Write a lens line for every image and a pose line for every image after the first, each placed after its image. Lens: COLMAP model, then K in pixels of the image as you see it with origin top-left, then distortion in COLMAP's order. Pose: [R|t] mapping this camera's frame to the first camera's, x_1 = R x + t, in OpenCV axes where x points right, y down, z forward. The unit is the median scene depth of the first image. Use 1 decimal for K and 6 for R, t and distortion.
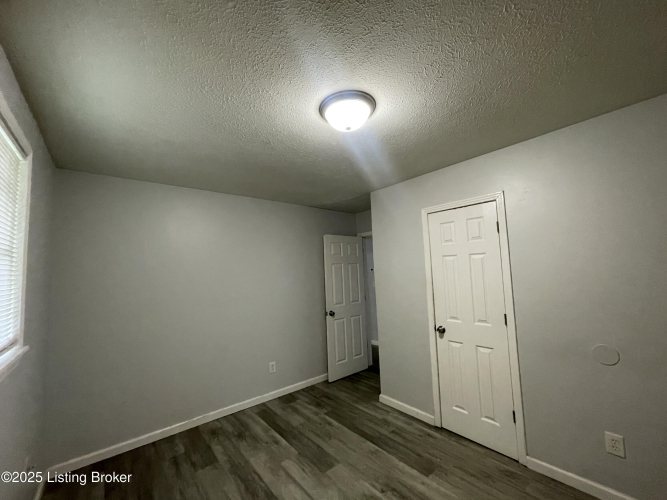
lens RADIAL K [[270.3, 0, 329.2], [0, 270.3, 250.5], [0, 0, 1]] dist [-0.002246, -0.000569]
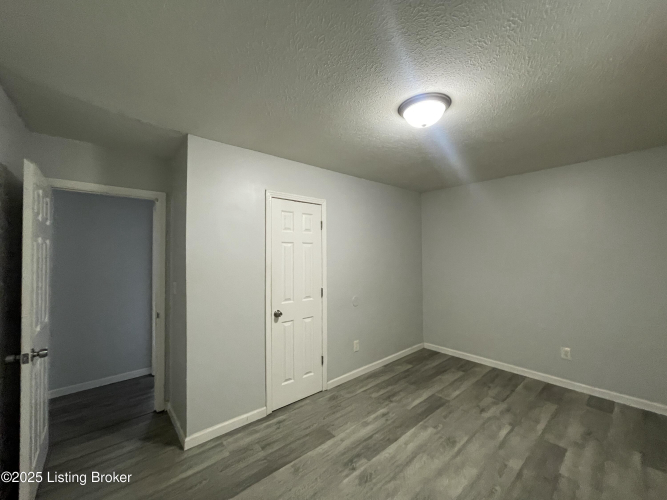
lens RADIAL K [[270.3, 0, 329.2], [0, 270.3, 250.5], [0, 0, 1]] dist [-0.002246, -0.000569]
pose [[-0.027190, 0.055665, 0.998079, -0.700485], [-0.075382, 0.995491, -0.057574, 0.111713], [-0.996784, -0.076803, -0.022871, 0.957818]]
